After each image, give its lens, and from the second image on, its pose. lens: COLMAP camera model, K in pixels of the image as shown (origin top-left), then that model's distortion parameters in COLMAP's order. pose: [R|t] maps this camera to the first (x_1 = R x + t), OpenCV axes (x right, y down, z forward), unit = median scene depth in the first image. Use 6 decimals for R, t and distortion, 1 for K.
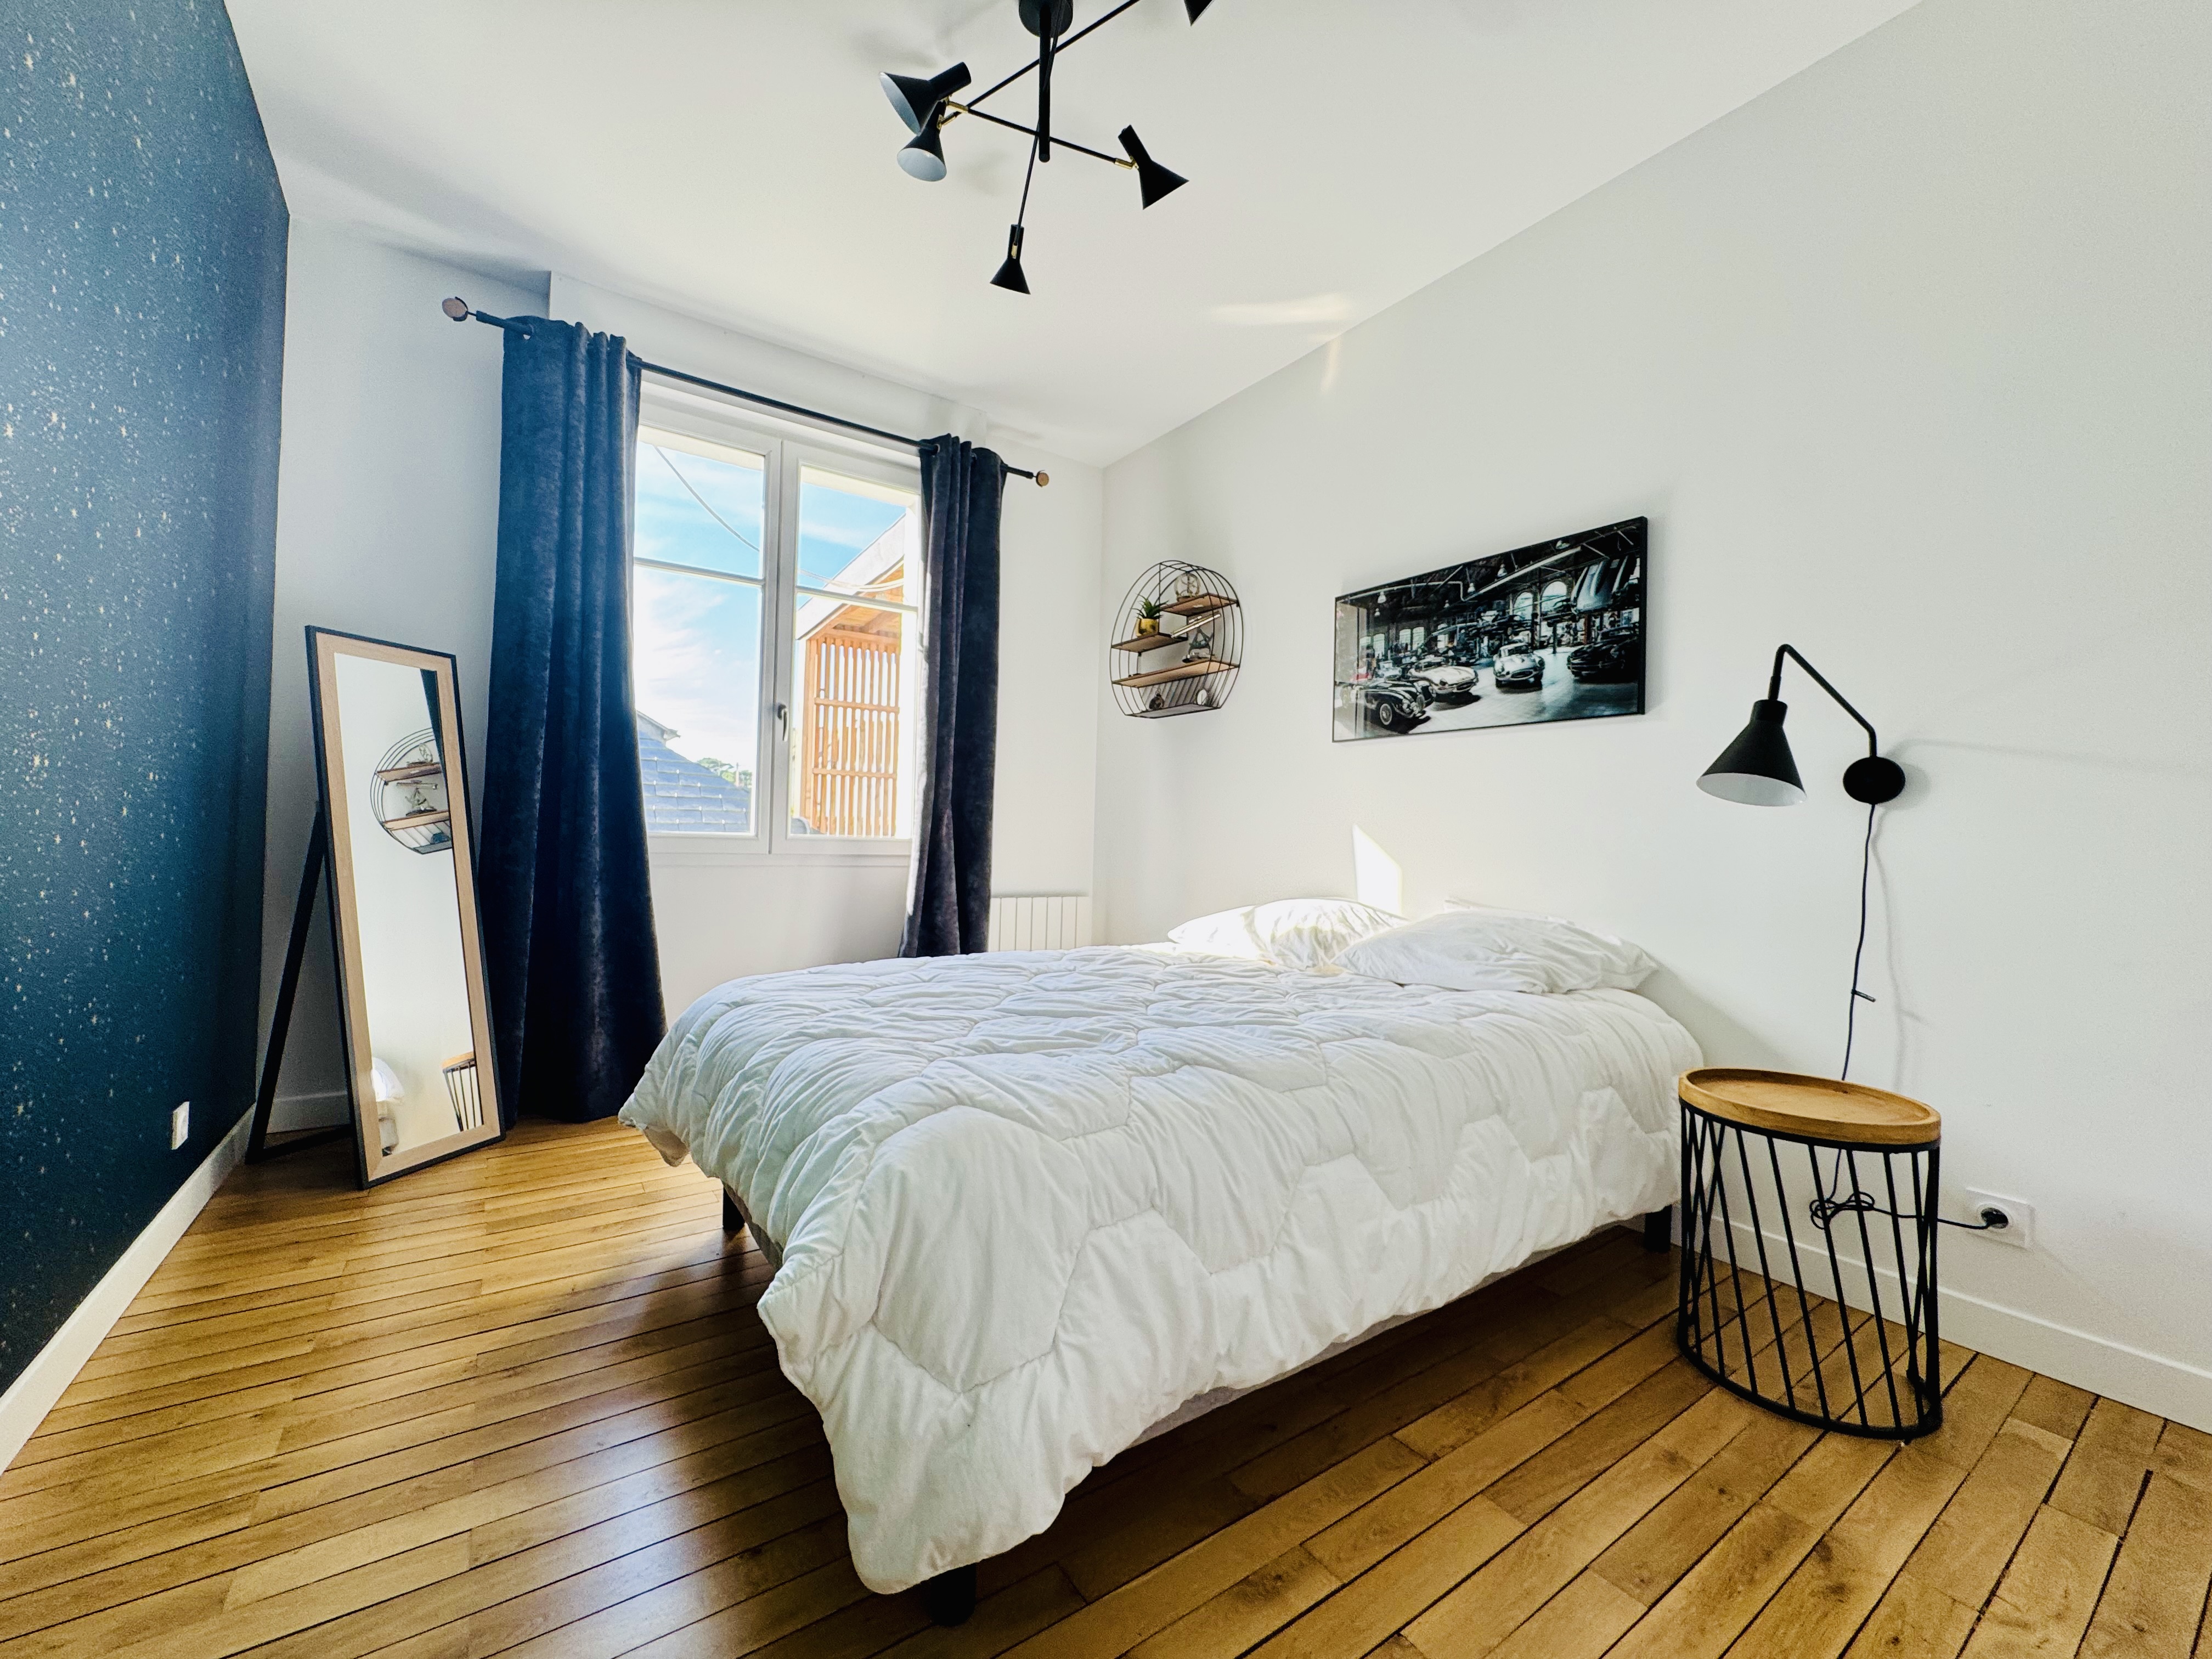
lens RADIAL K [[877.9, 0, 1117.3], [0, 877.9, 816.5], [0, 0, 1]] dist [-0.005512, 0.000513]
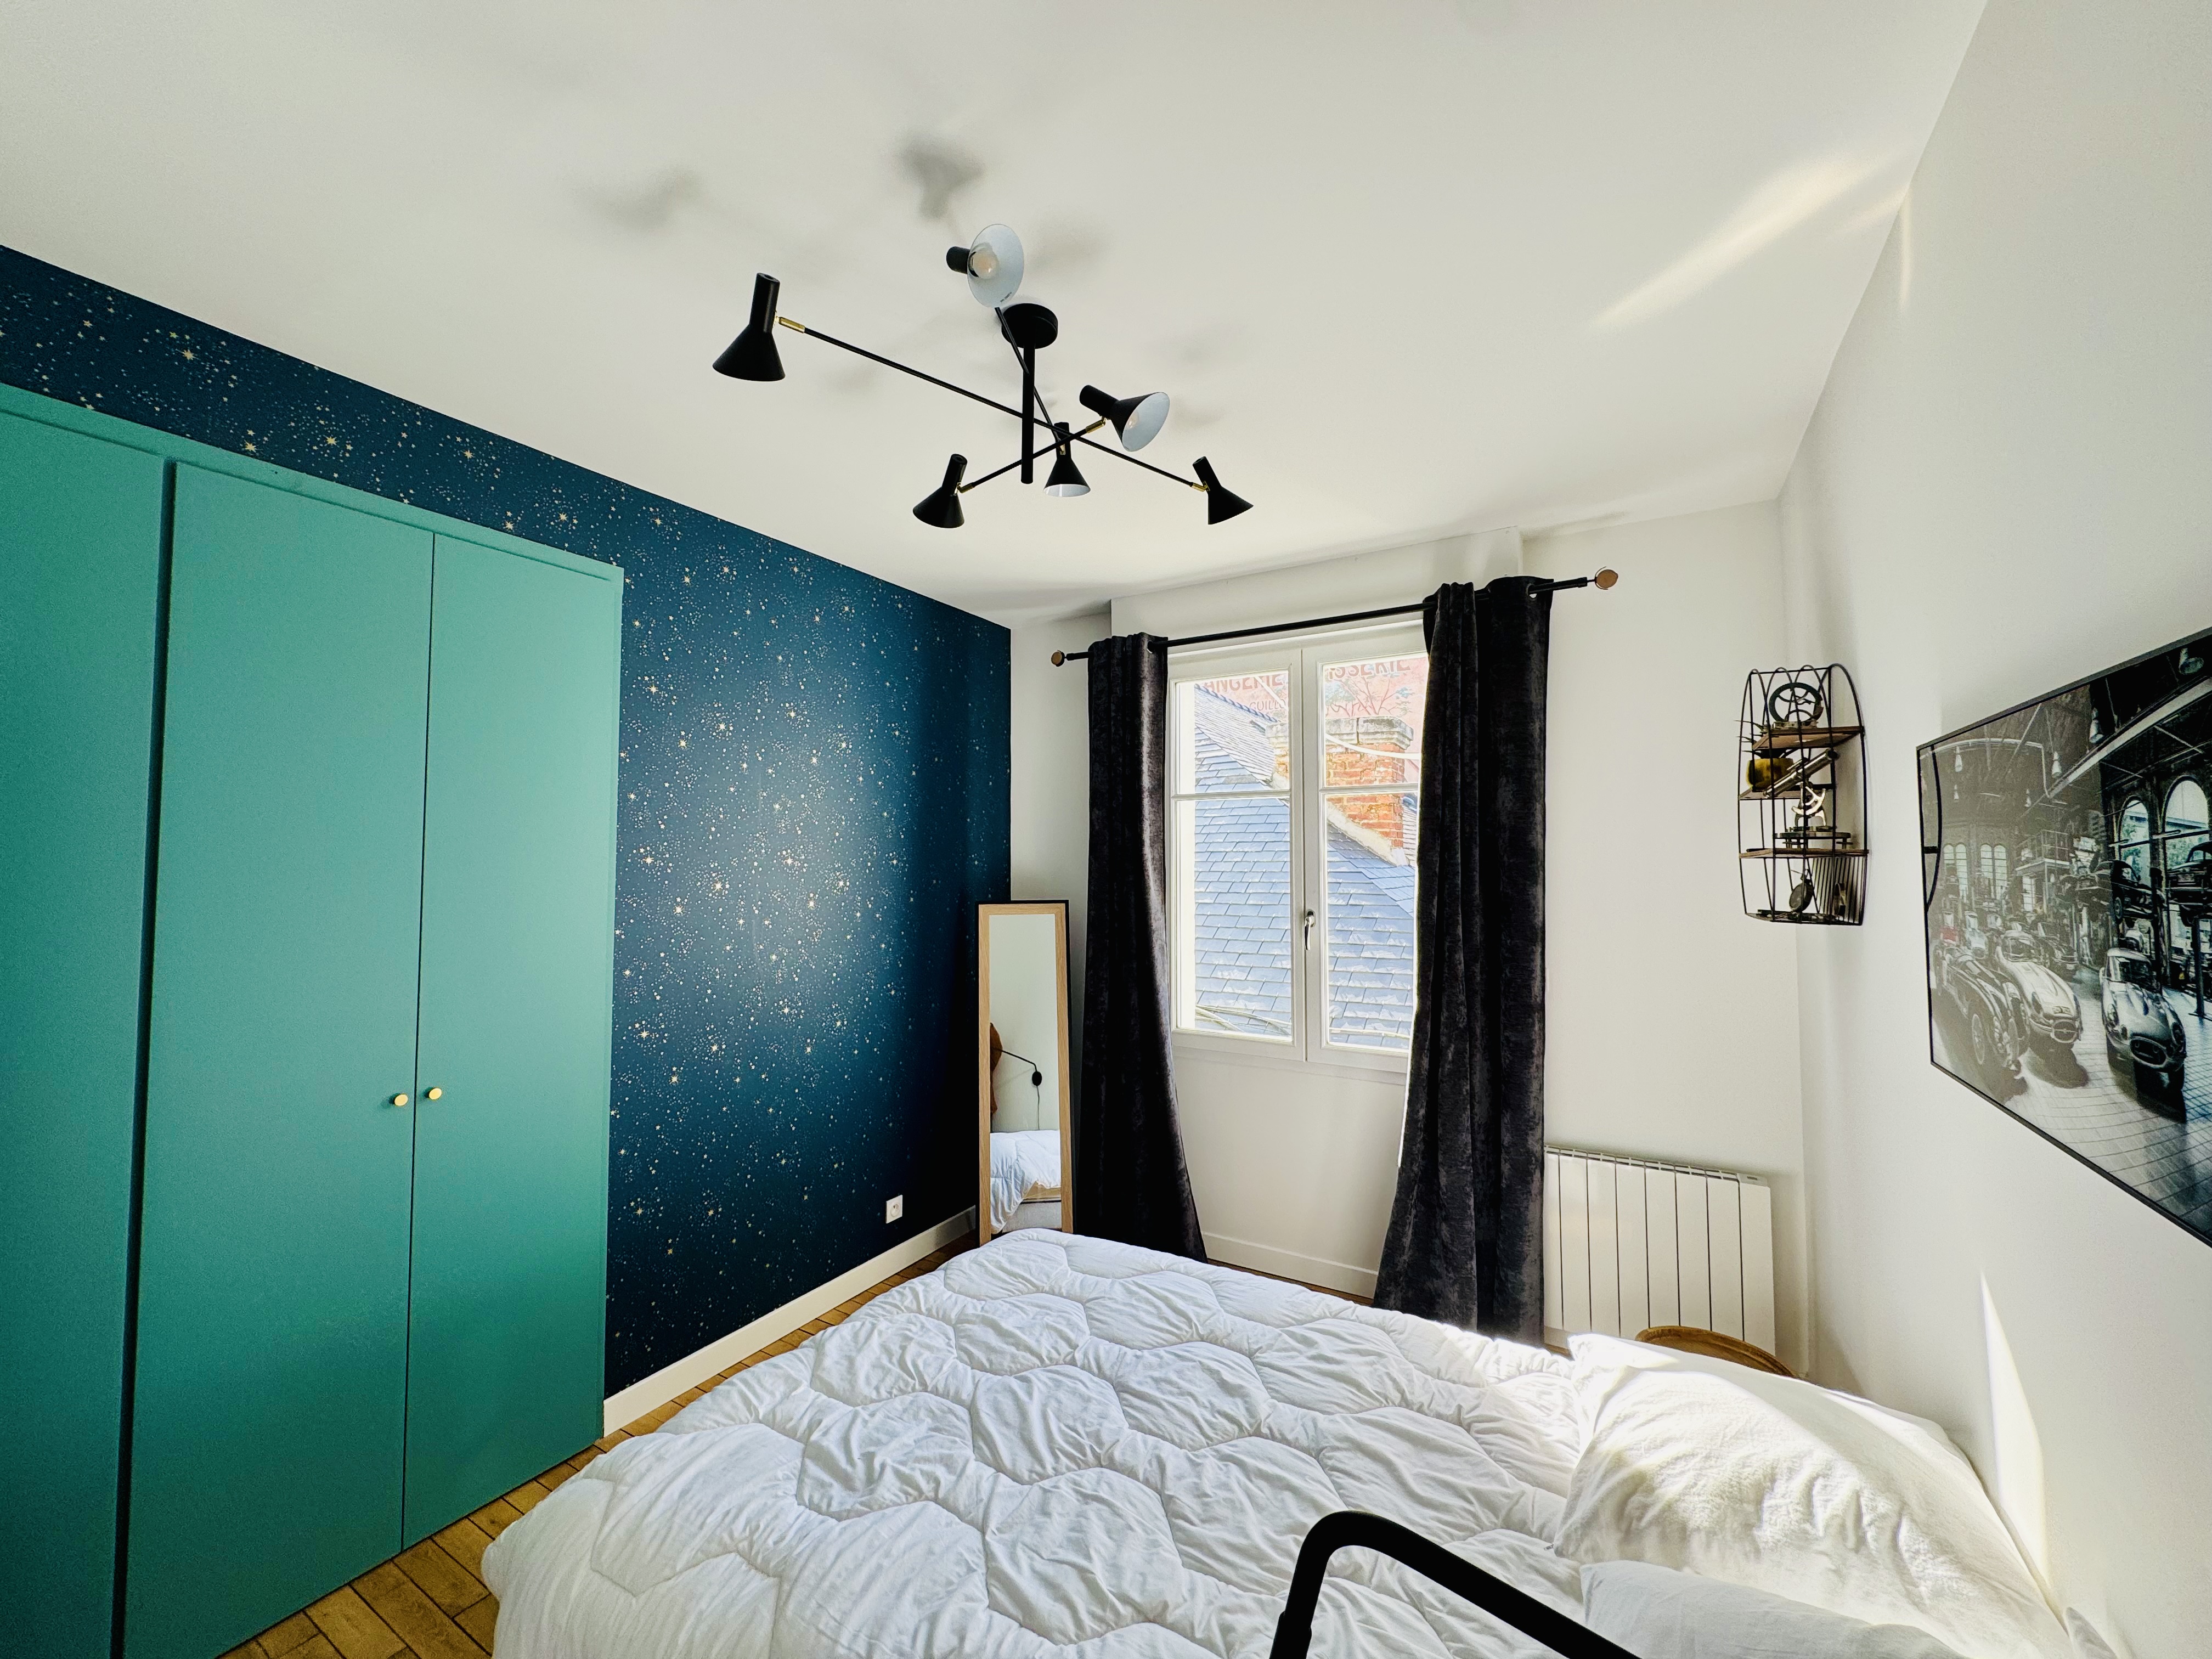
lens RADIAL K [[877.9, 0, 1095.1], [0, 877.9, 820.8], [0, 0, 1]] dist [-0.005512, 0.000513]
pose [[0.412044, -0.072968, -0.908238, 0.546149], [0.027482, 0.997330, -0.067658, -0.214608], [0.910750, 0.002918, 0.412949, 0.461030]]
